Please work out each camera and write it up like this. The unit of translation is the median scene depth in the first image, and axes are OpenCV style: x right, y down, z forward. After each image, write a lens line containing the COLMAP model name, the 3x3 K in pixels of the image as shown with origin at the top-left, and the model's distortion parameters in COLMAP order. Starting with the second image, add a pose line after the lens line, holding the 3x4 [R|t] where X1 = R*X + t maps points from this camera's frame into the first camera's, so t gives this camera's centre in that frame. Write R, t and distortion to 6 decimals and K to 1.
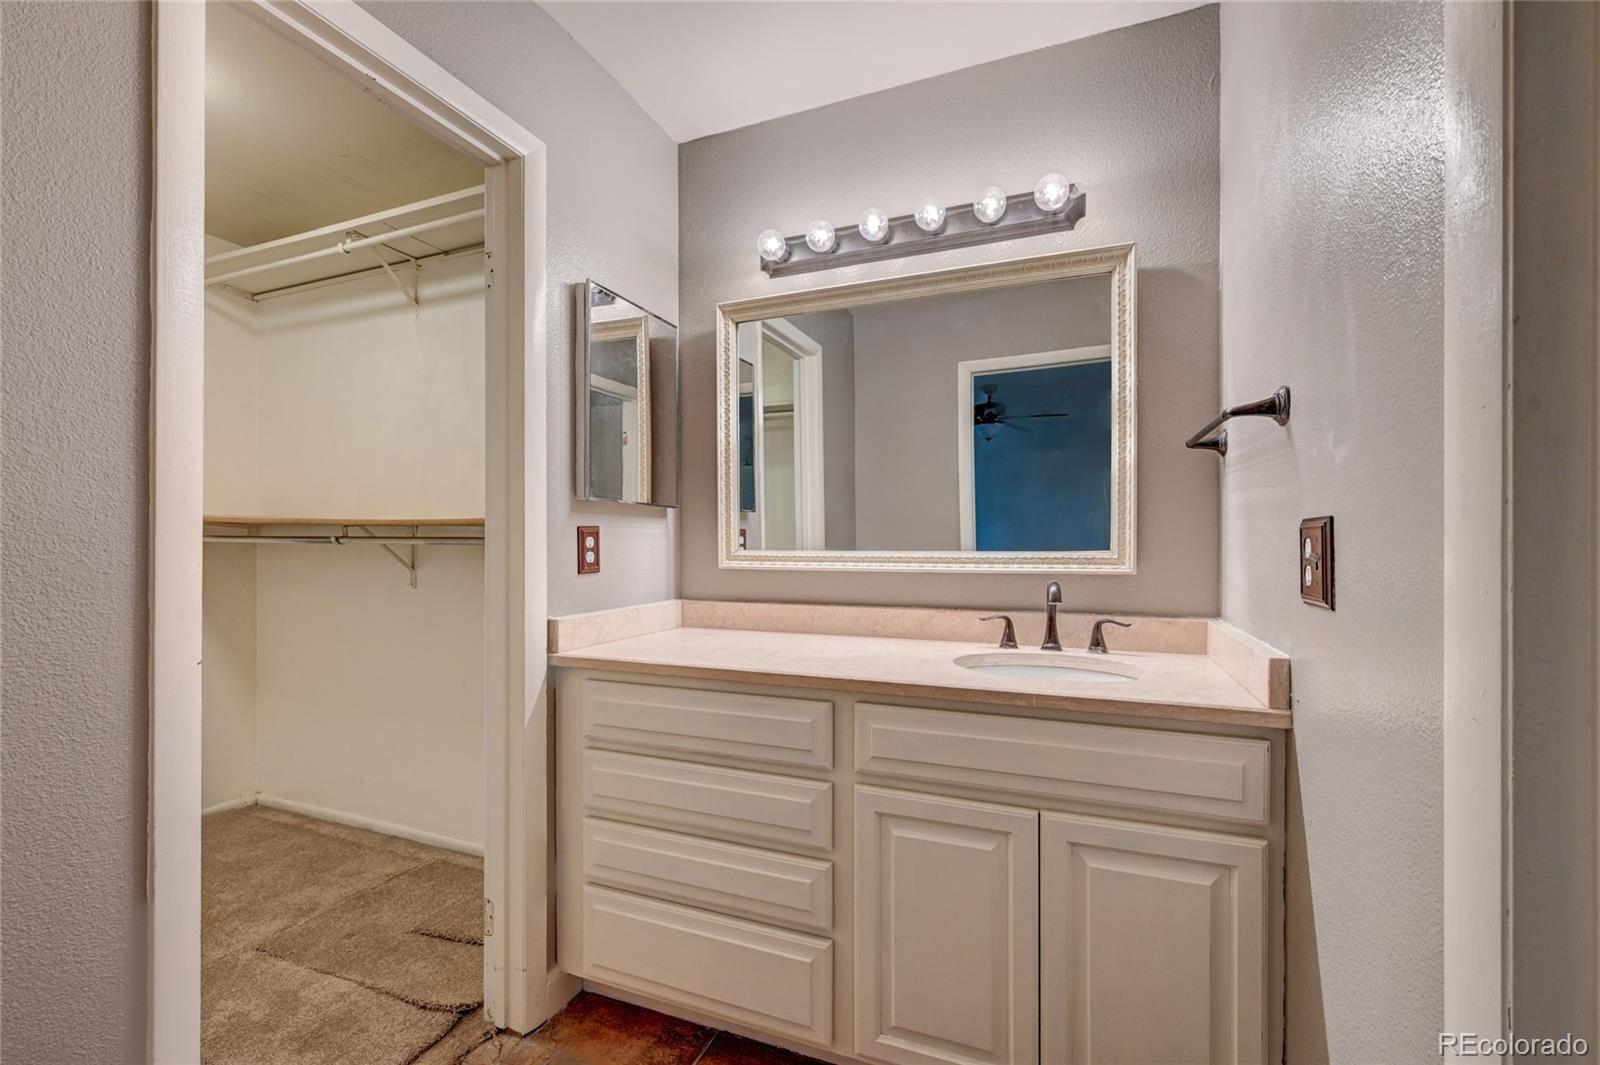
lens RADIAL K [[690.9, 0, 826.1], [0, 690.9, 540.8], [0, 0, 1]] dist [-0.000519, -0.000148]
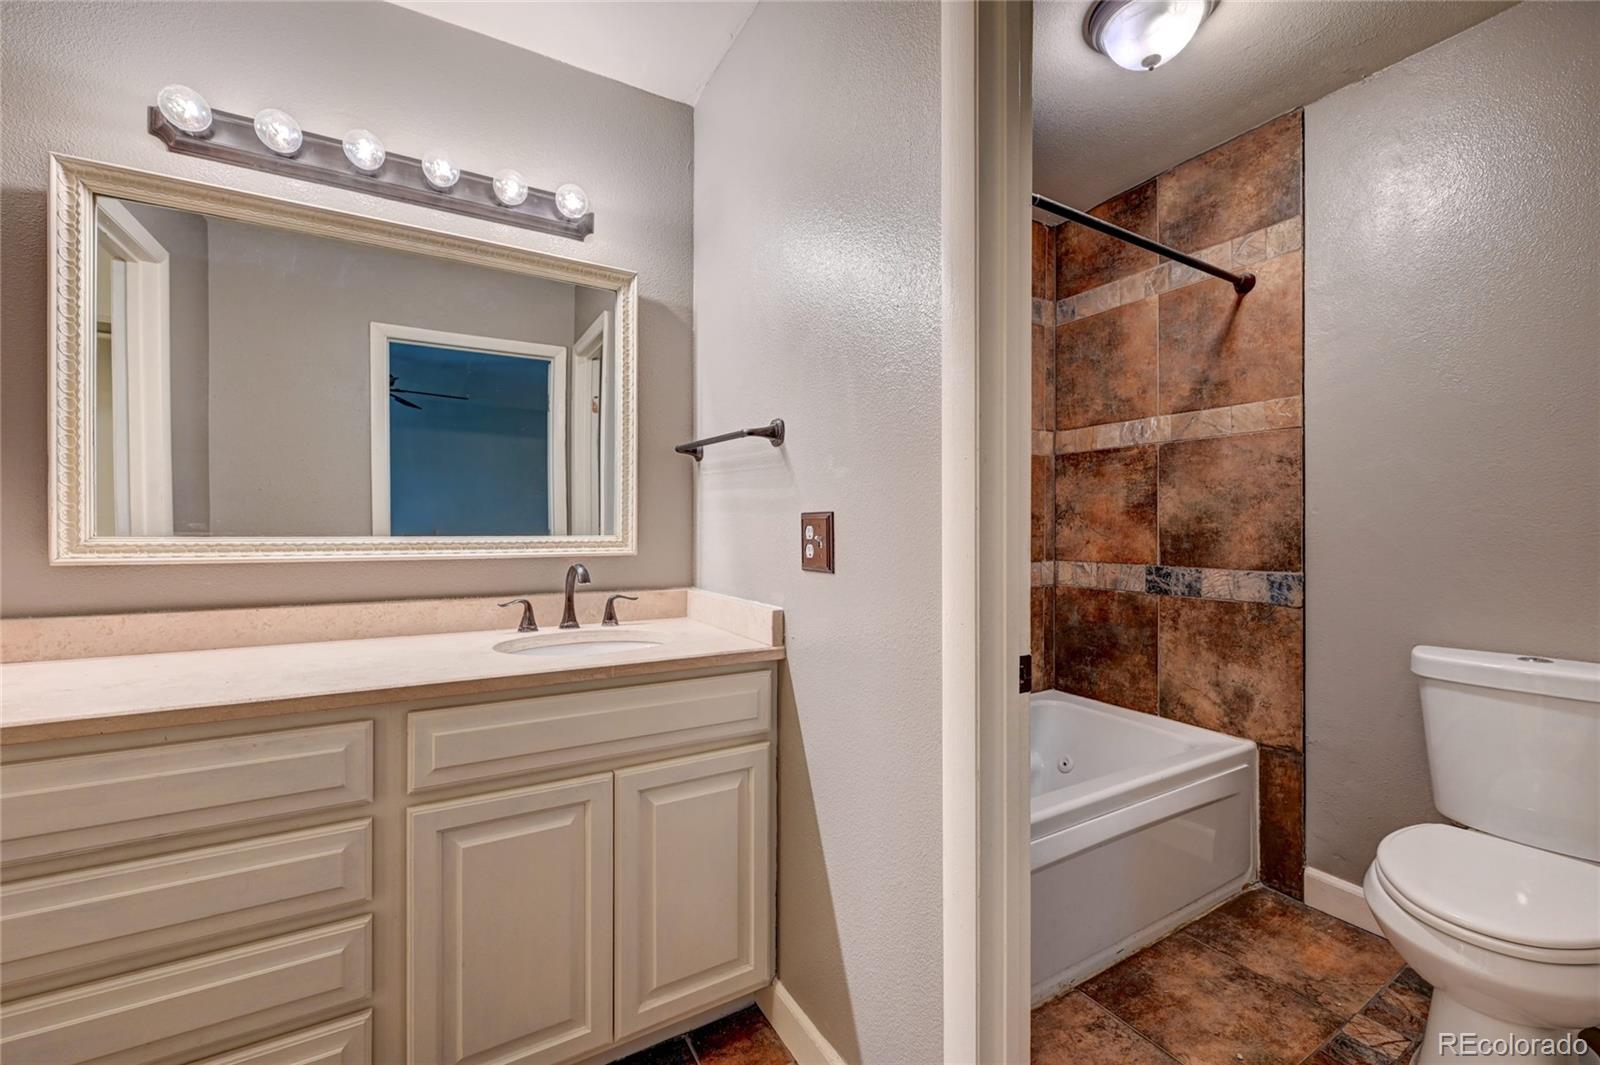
lens RADIAL K [[647.3, 0, 804.8], [0, 647.3, 524.7], [0, 0, 1]] dist [-0.001133, -0.000138]
pose [[0.610352, 0.007652, 0.792093, -0.252494], [-0.006192, 0.999969, -0.004888, 0.000785], [-0.792106, -0.001921, 0.610381, 0.102059]]
